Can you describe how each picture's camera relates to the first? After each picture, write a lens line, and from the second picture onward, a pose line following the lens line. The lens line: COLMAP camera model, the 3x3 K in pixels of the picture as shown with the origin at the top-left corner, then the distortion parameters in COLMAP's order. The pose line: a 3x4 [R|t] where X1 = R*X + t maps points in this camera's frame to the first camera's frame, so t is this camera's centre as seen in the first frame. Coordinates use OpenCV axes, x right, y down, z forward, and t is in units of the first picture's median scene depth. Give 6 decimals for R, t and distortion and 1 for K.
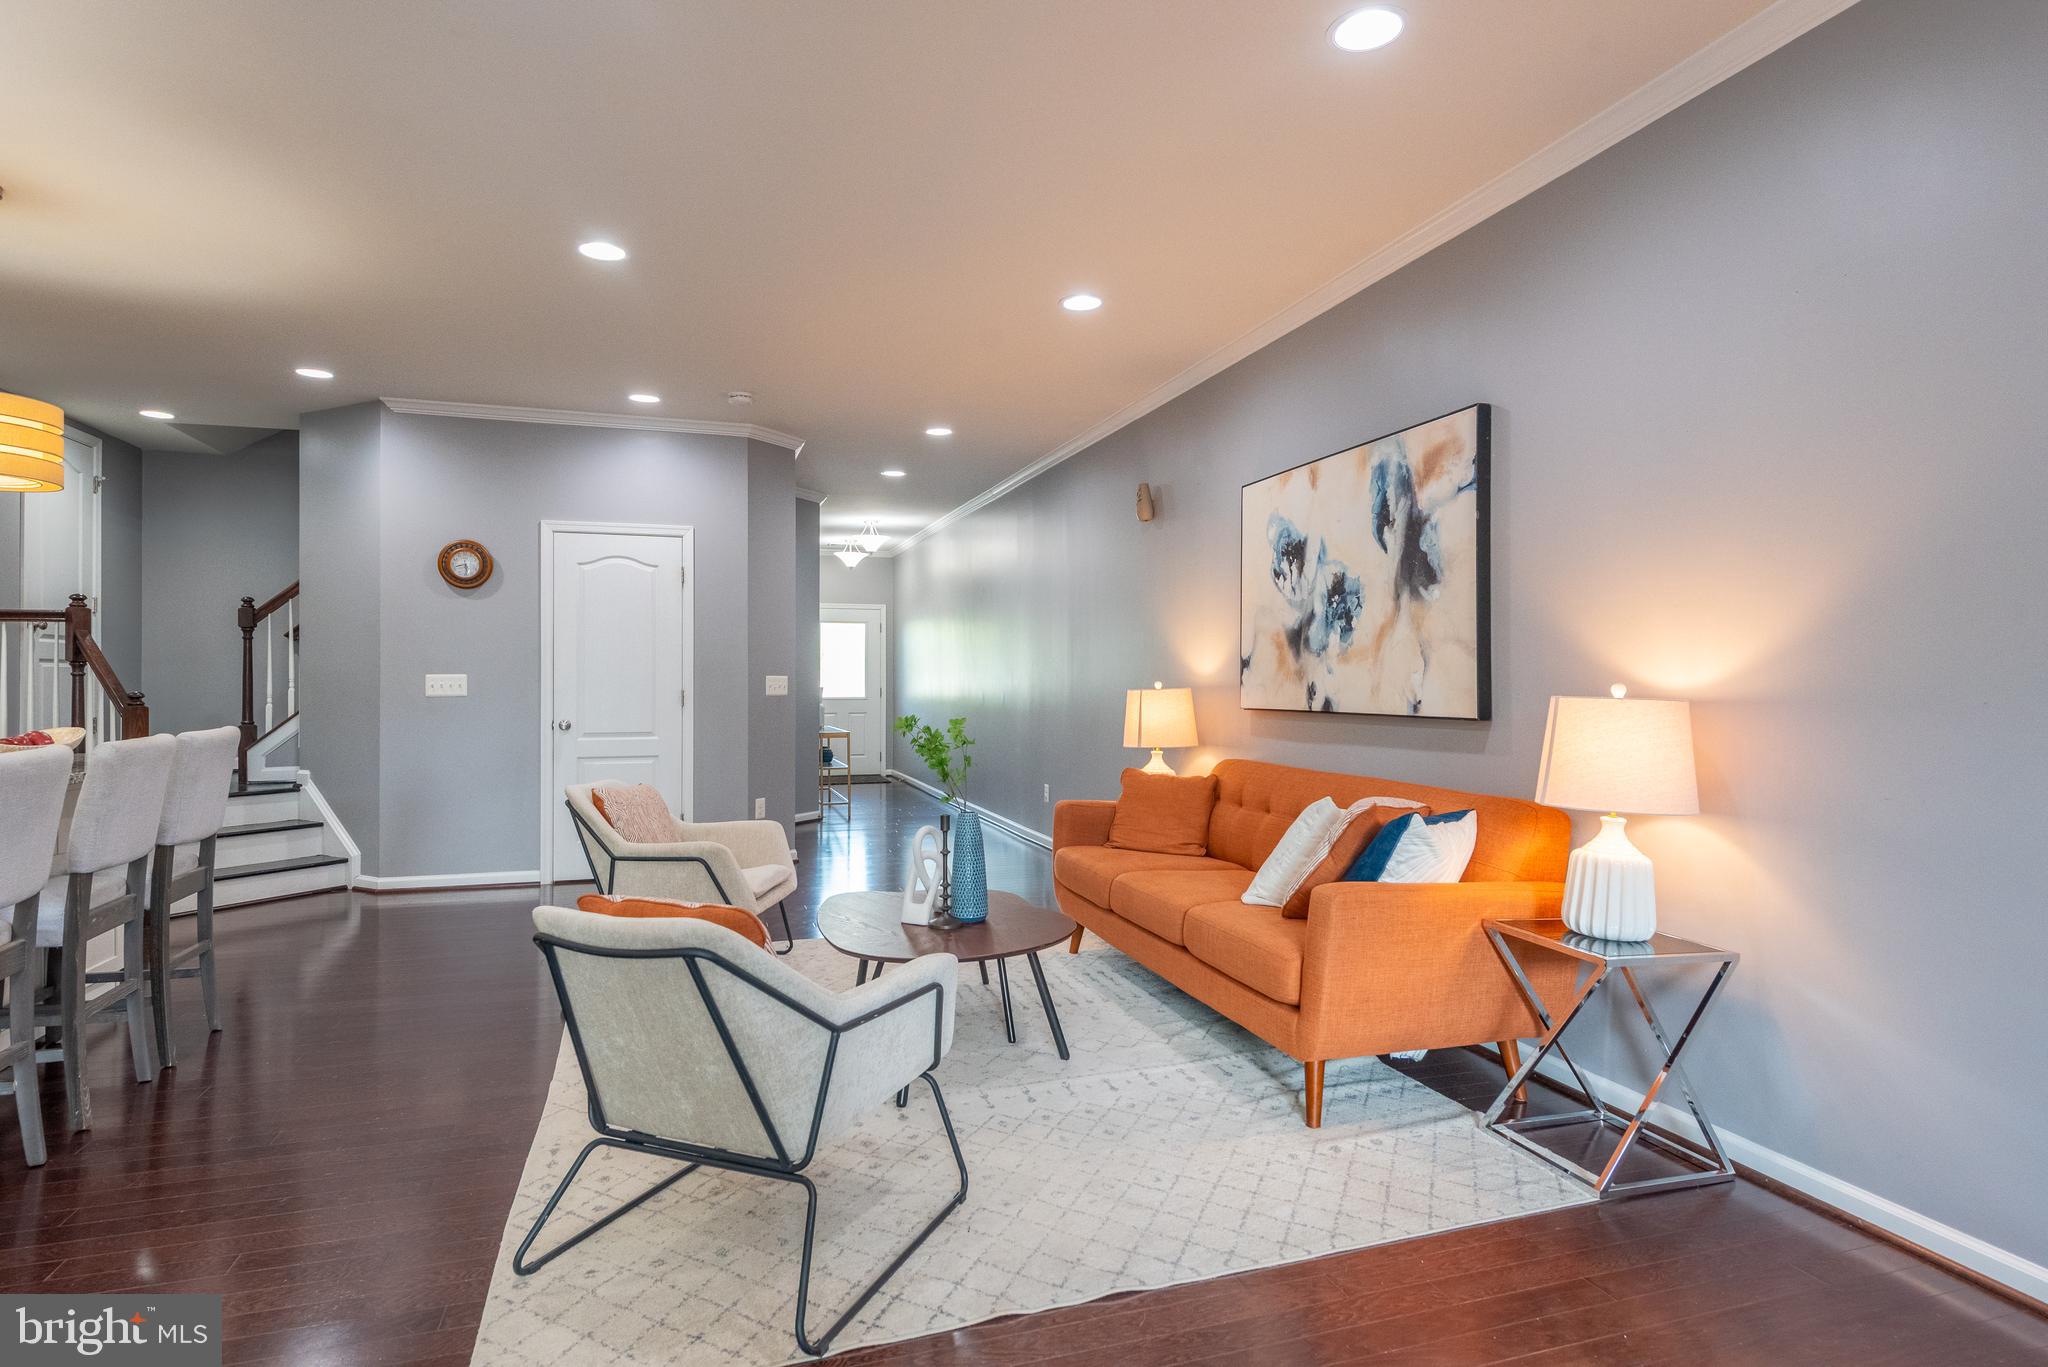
lens RADIAL K [[1071.4, 0, 1034.0], [0, 1071.4, 685.8], [0, 0, 1]] dist [0.022636, -0.013212]
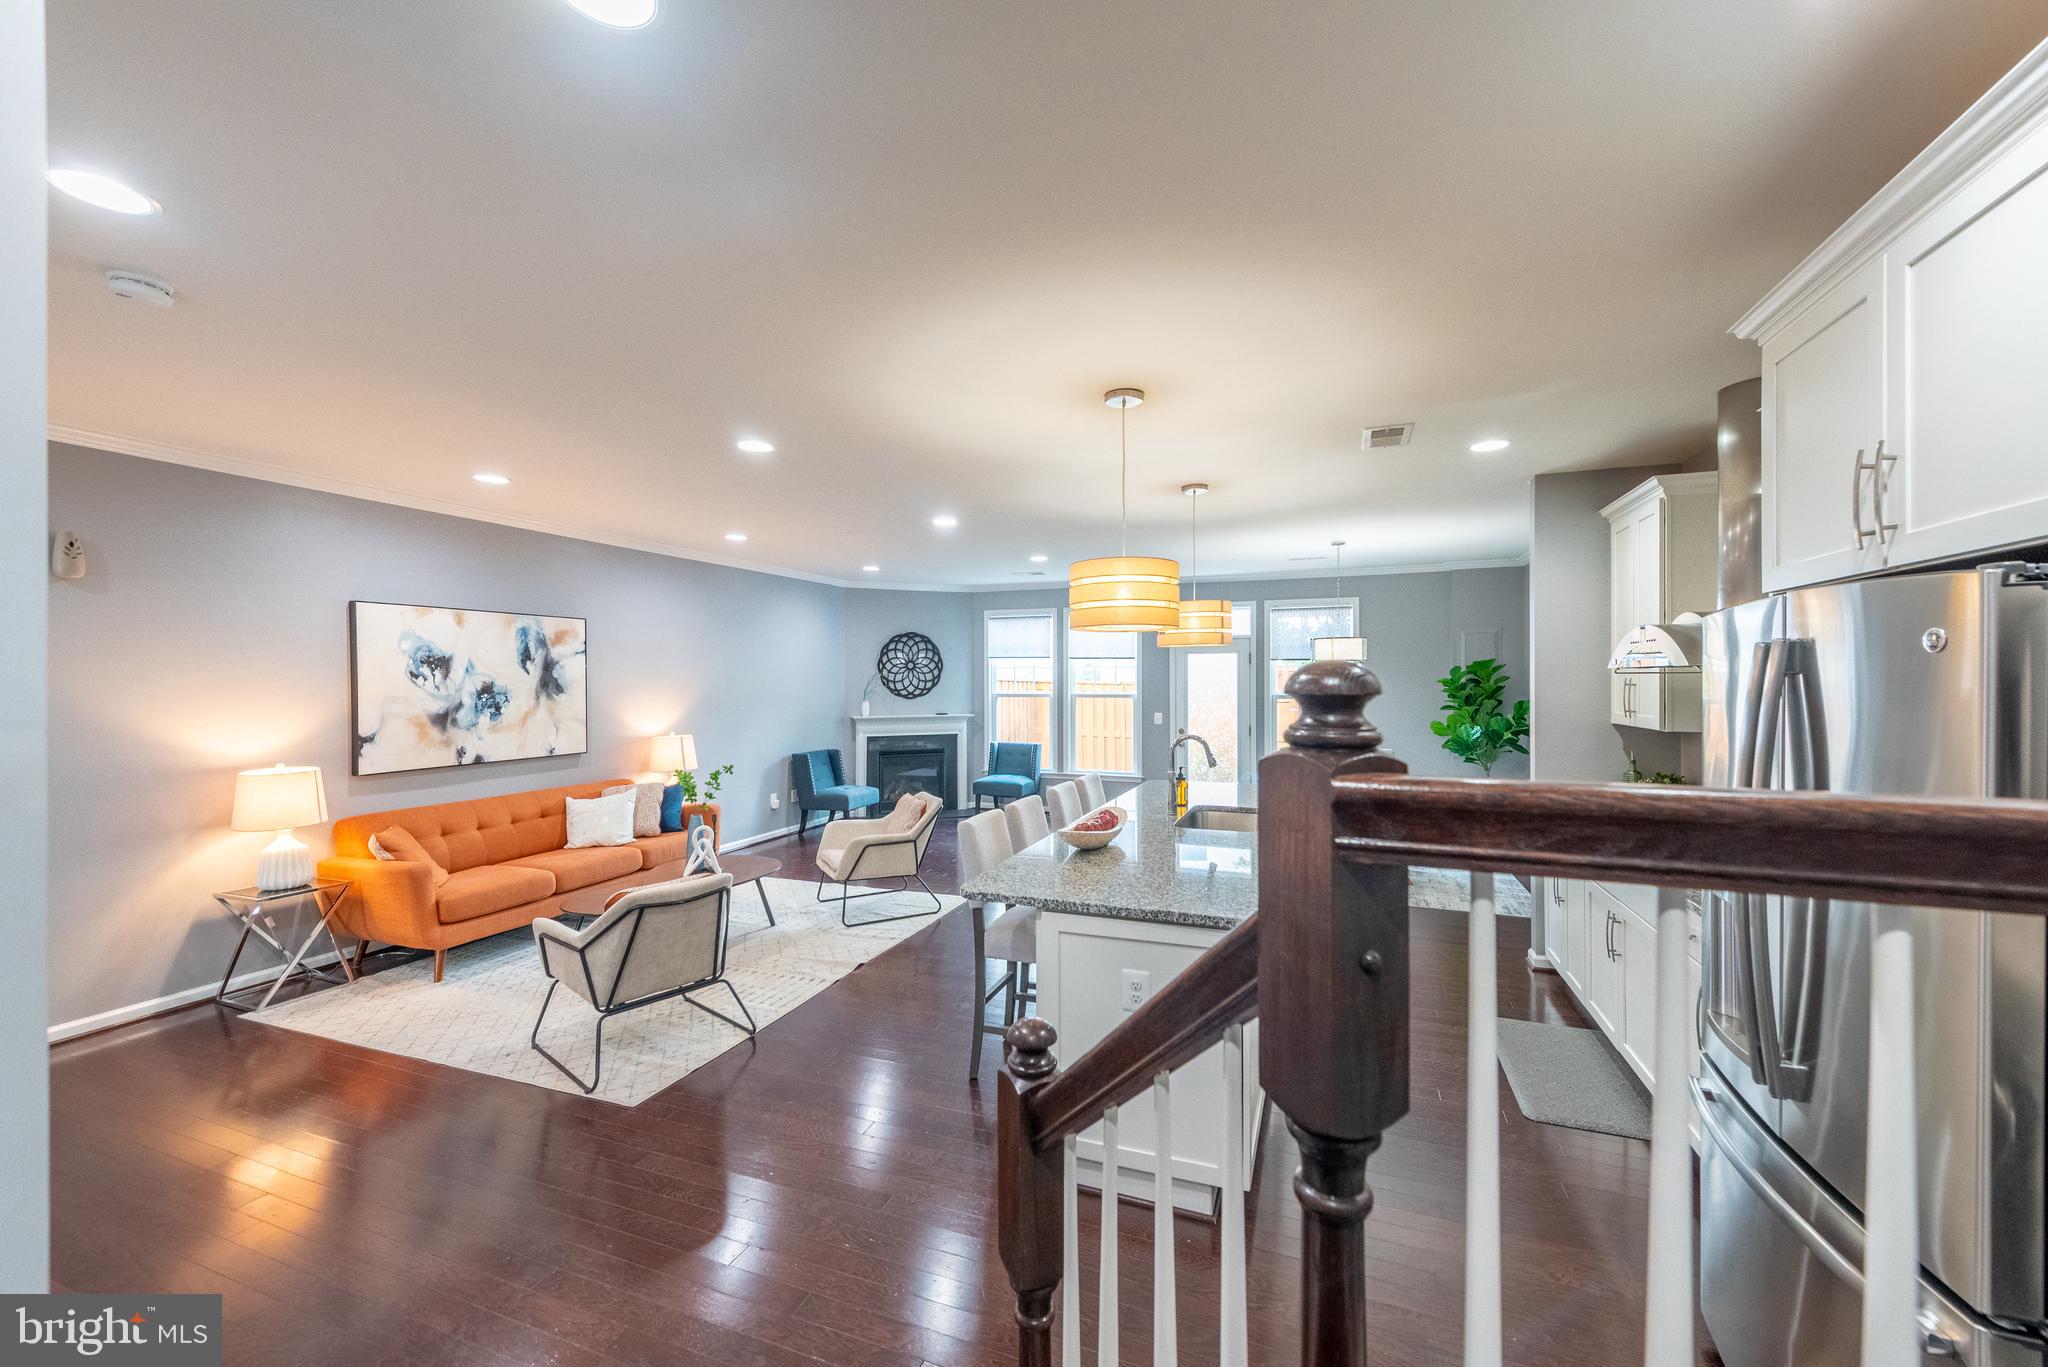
lens RADIAL K [[806.5, 0, 1046.7], [0, 806.5, 683.8], [0, 0, 1]] dist [0.015693, -0.006116]
pose [[-0.789102, -0.005297, 0.614240, -1.149532], [0.001255, 0.999947, 0.010236, -0.106461], [-0.614261, 0.008848, -0.789053, 1.388147]]
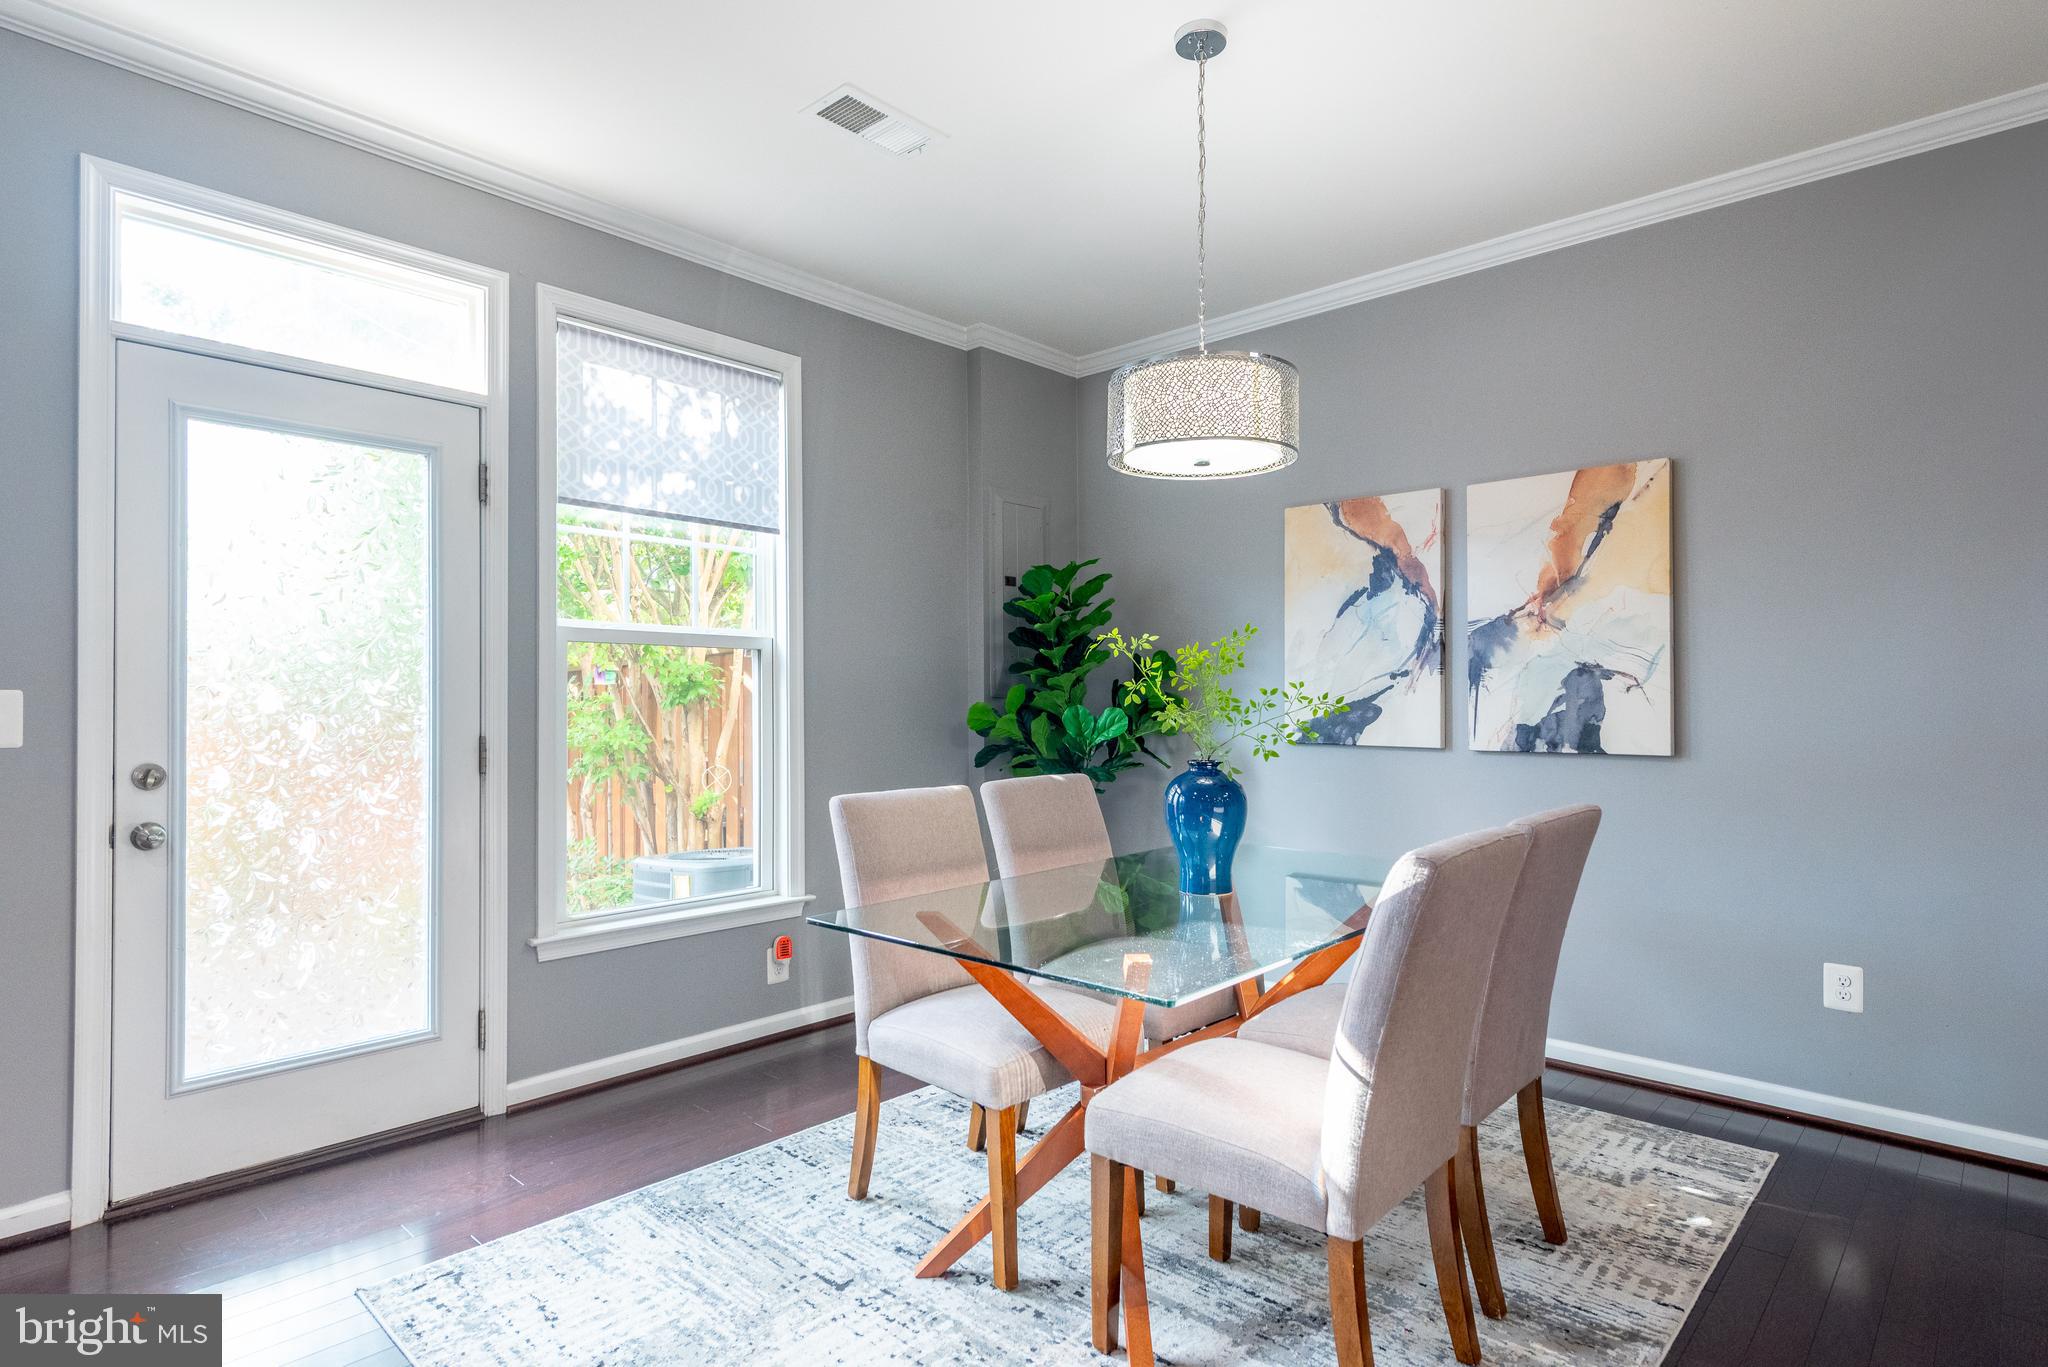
lens RADIAL K [[1071.4, 0, 1033.5], [0, 1071.4, 687.9], [0, 0, 1]] dist [0.022636, -0.013212]
pose [[-0.870456, -0.006388, -0.492205, -0.273596], [0.000137, 0.999913, -0.013219, -0.001619], [0.492246, -0.011574, -0.870379, 0.273529]]
